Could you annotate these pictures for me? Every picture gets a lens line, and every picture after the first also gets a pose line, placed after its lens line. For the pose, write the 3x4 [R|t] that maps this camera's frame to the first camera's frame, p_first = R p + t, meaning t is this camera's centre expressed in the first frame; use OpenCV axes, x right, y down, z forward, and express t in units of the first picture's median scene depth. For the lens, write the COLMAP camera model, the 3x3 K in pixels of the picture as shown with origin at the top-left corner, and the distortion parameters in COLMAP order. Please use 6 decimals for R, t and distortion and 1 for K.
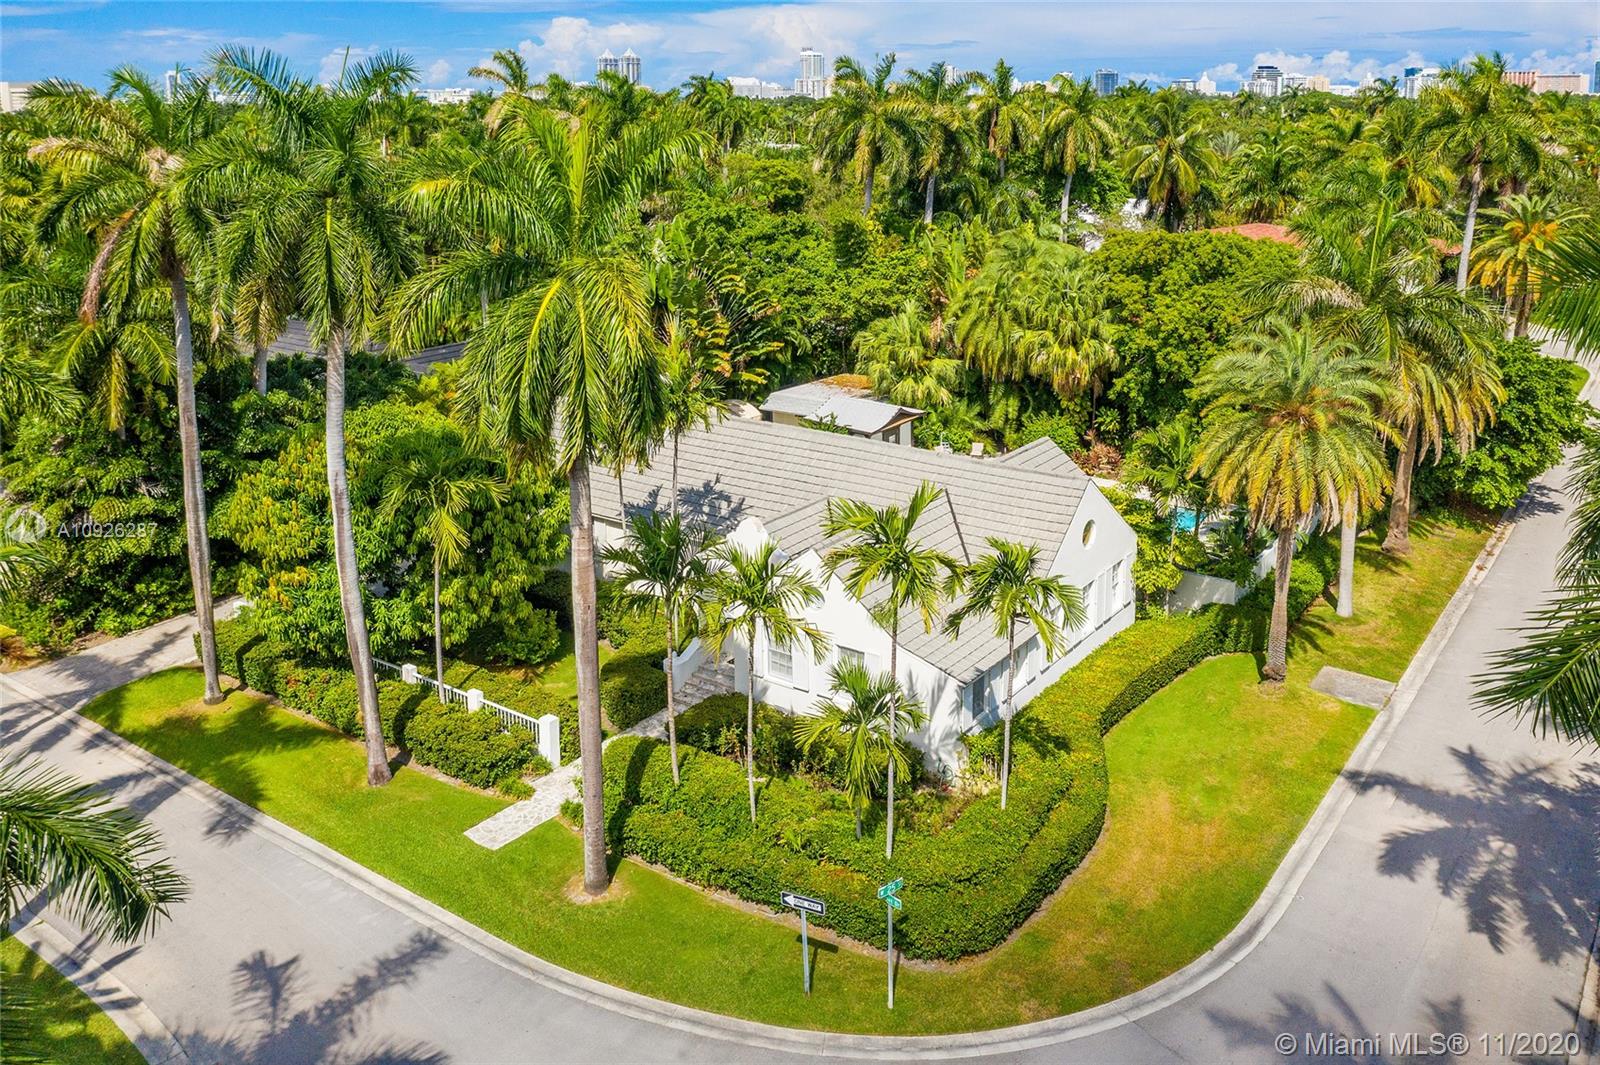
lens RADIAL K [[1276.9, 0, 800.0], [0, 1276.9, 532.5], [0, 0, 1]] dist [-0.007957, -0.004410]
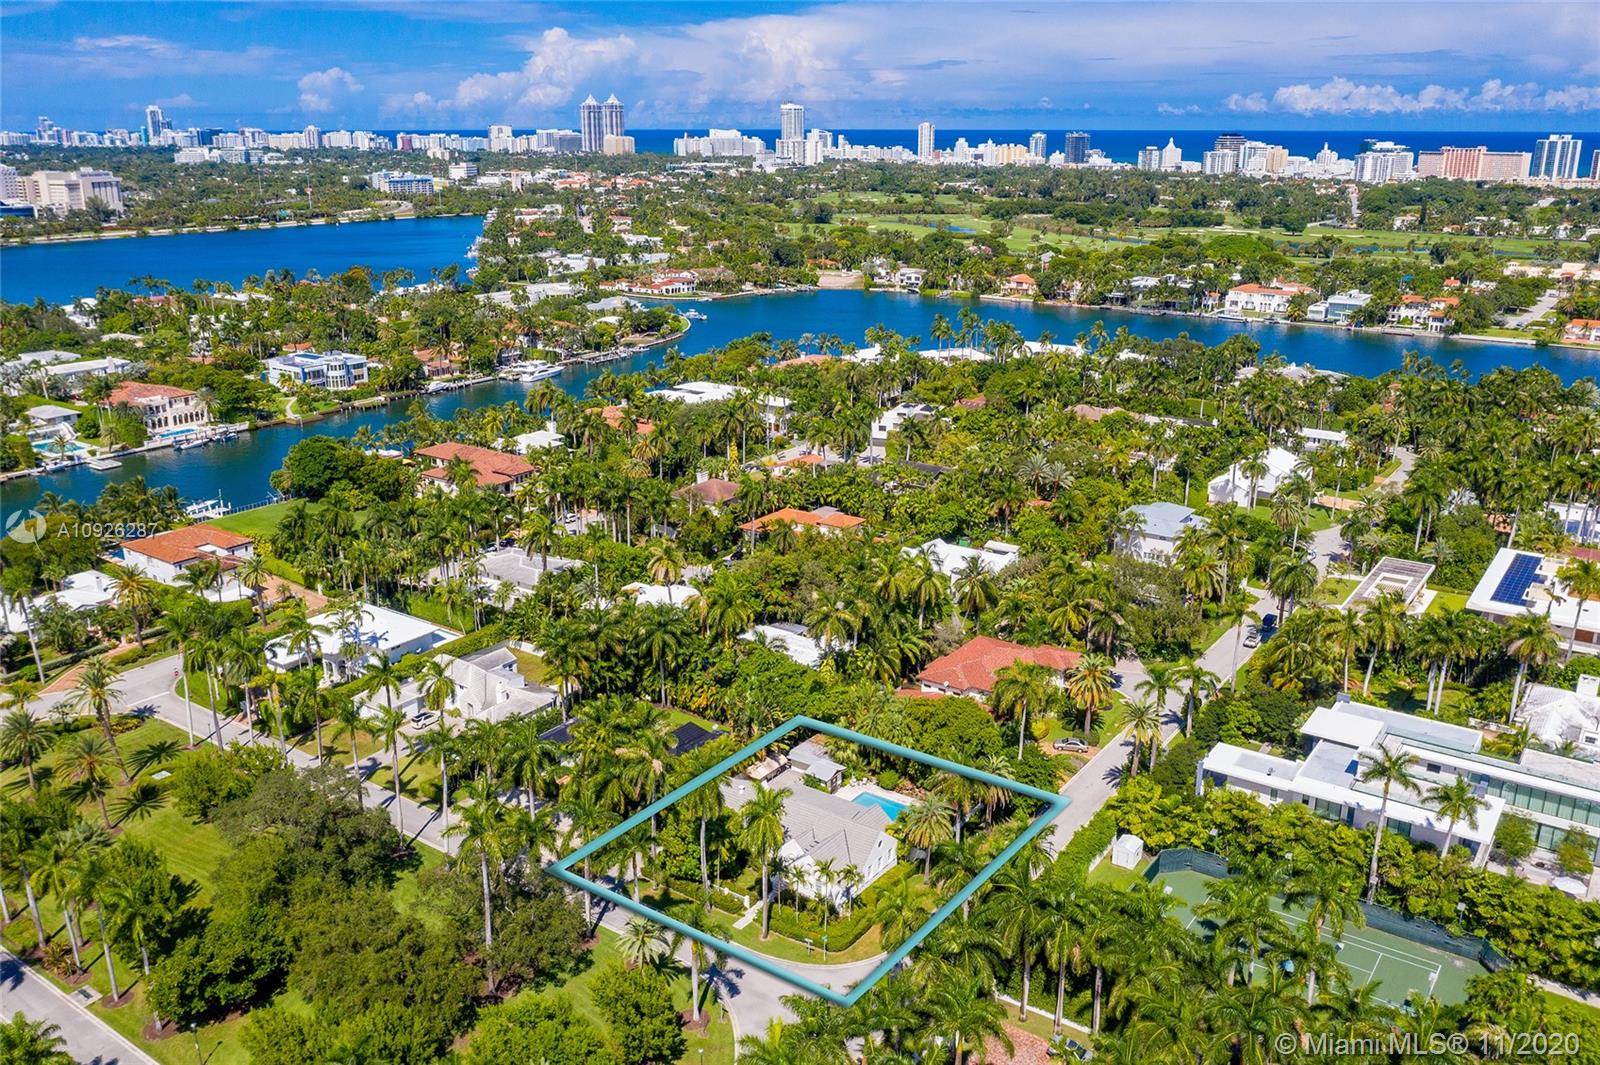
lens RADIAL K [[1313.1, 0, 788.0], [0, 1313.1, 506.2], [0, 0, 1]] dist [-0.020444, 0.005487]
pose [[0.999969, 0.003113, 0.007241, -0.097946], [-0.002795, 0.999052, -0.043432, -0.978552], [-0.007370, 0.043411, 0.999030, -3.462021]]
